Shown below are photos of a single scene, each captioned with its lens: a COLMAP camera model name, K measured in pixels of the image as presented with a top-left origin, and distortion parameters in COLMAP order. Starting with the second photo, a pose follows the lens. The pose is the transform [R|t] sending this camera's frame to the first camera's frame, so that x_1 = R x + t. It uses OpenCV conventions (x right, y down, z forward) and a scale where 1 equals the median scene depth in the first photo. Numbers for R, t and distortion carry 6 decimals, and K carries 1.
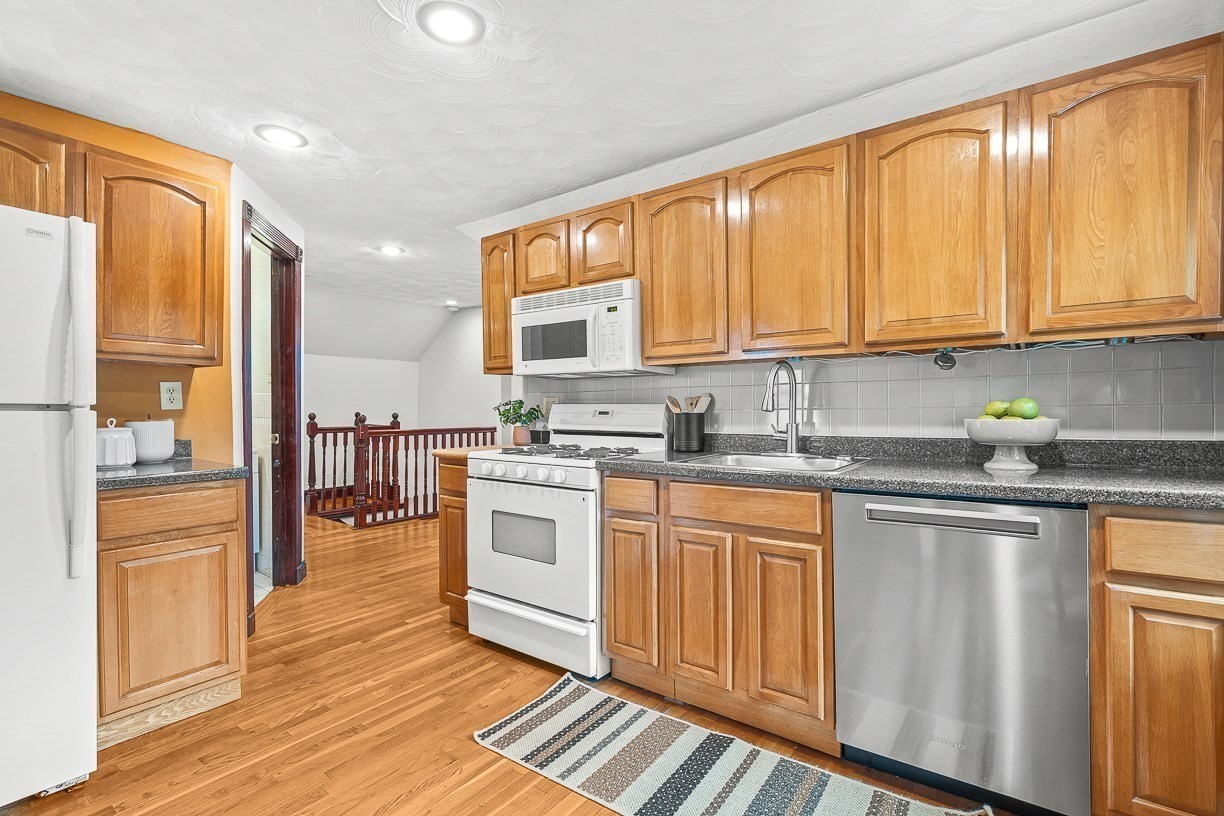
lens RADIAL K [[560.3, 0, 611.4], [0, 560.3, 416.0], [0, 0, 1]] dist [-0.000701, -0.000020]
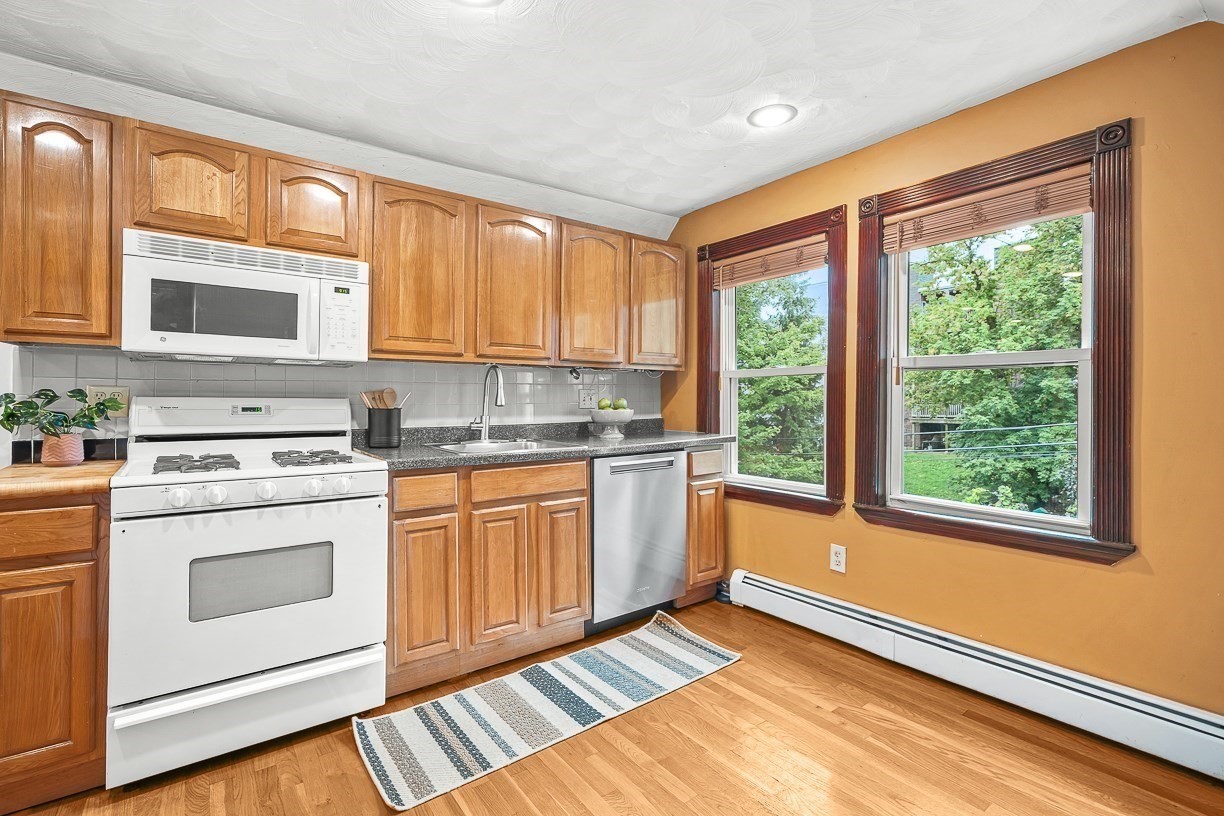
lens RADIAL K [[557.0, 0, 608.1], [0, 557.0, 397.3], [0, 0, 1]] dist [-0.000542, -0.000289]
pose [[0.295675, 0.009532, 0.955241, -0.759934], [0.011471, 0.999843, -0.013528, -0.007711], [-0.955220, 0.014957, 0.295519, 0.375492]]
